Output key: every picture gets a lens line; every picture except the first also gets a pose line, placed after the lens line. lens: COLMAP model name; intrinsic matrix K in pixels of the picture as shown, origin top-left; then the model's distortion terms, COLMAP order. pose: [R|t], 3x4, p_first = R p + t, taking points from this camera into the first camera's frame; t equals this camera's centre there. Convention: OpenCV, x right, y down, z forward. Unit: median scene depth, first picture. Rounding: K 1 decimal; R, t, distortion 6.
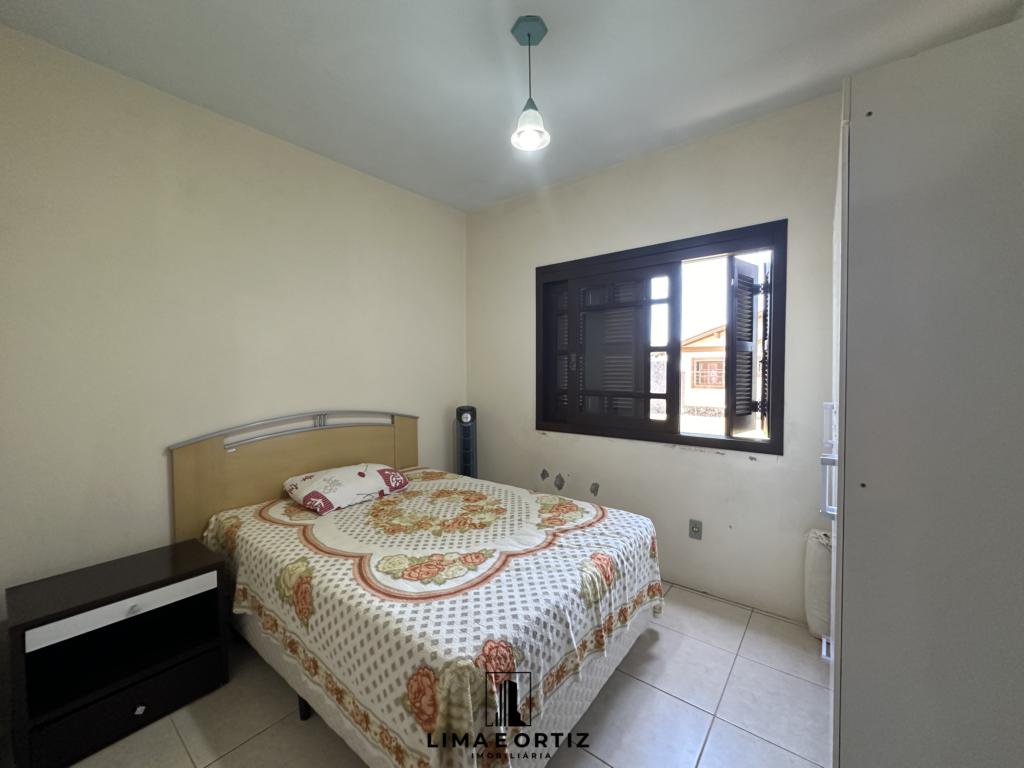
lens RADIAL K [[410.1, 0, 517.8], [0, 410.1, 380.0], [0, 0, 1]] dist [-0.004569, 0.001159]
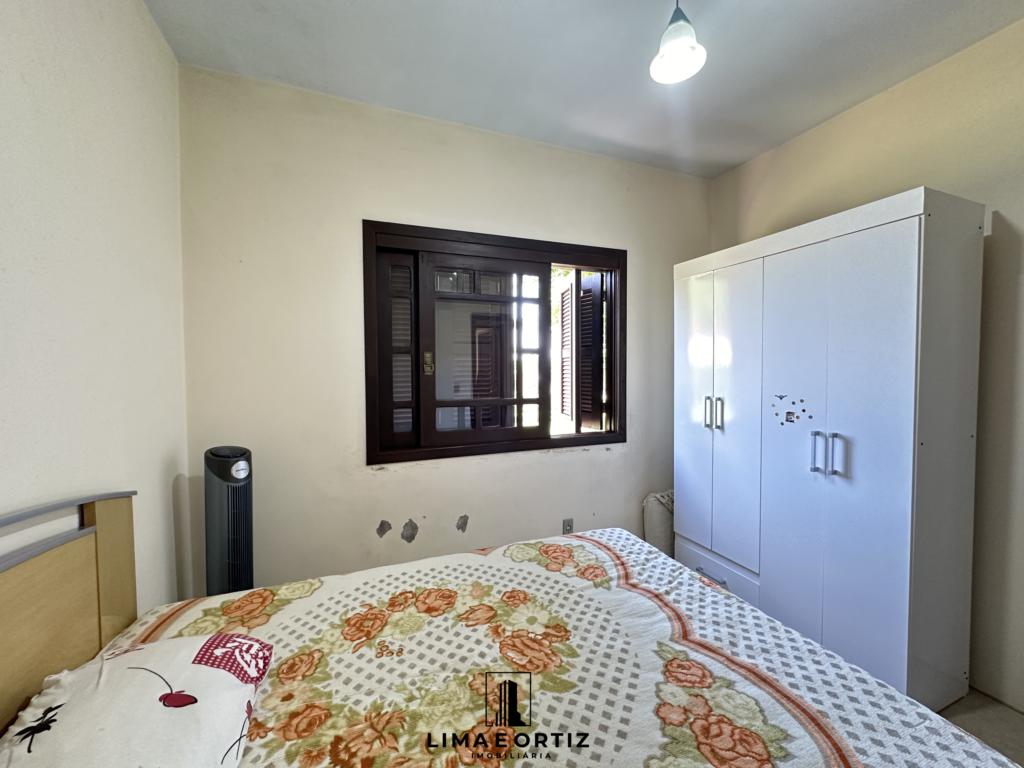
lens RADIAL K [[410.1, 0, 489.2], [0, 410.1, 375.9], [0, 0, 1]] dist [-0.004569, 0.001159]
pose [[0.513918, -0.014978, 0.857708, -0.566200], [0.029323, 0.999570, -0.000114, -0.024073], [-0.857338, 0.025210, 0.514136, 0.650972]]
